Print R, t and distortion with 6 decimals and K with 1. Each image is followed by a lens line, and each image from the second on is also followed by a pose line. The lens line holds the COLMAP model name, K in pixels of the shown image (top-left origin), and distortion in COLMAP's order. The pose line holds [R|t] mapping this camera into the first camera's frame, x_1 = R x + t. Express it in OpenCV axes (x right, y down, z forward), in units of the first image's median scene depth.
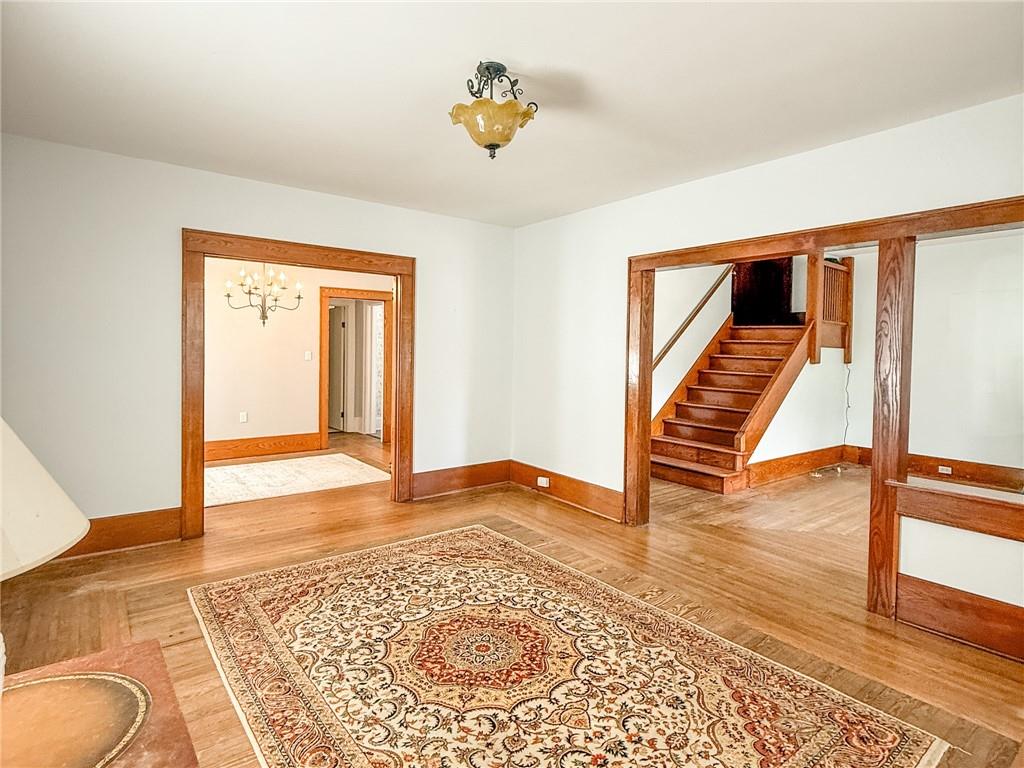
lens RADIAL K [[525.0, 0, 512.4], [0, 525.0, 359.1], [0, 0, 1]] dist [-0.001197, -0.000156]
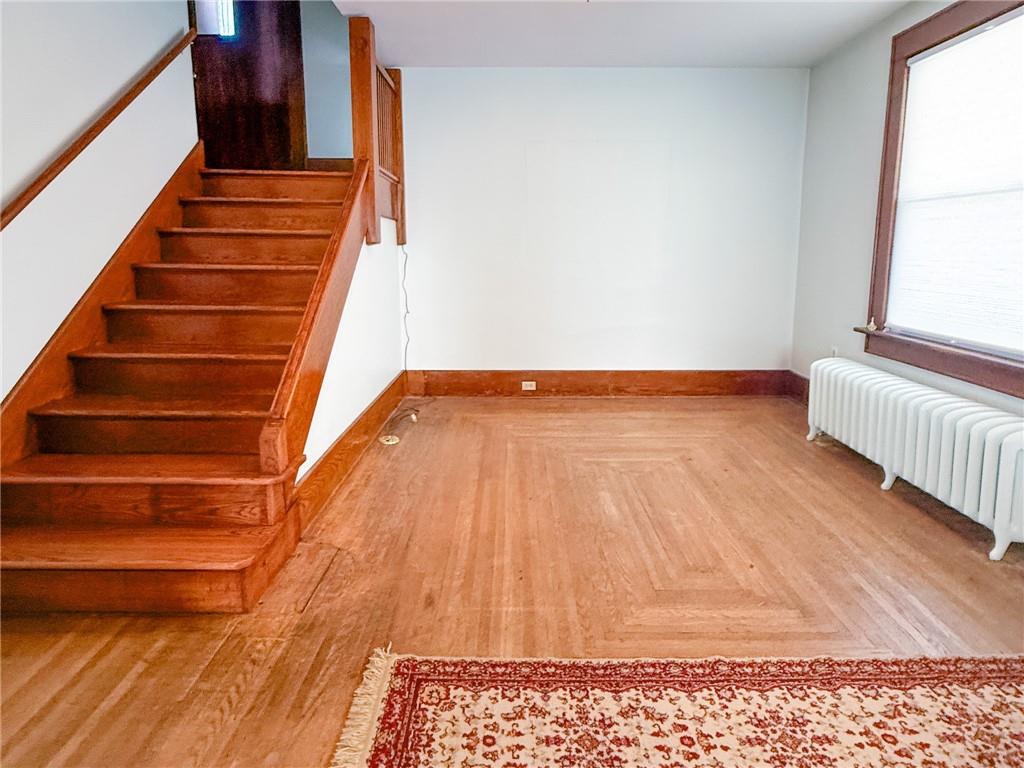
lens RADIAL K [[525.0, 0, 512.4], [0, 525.0, 359.1], [0, 0, 1]] dist [-0.001197, -0.000156]
pose [[0.604371, -0.177280, 0.776728, 0.390377], [0.010914, 0.976680, 0.214424, 0.017421], [-0.796628, -0.121115, 0.592212, 0.992020]]
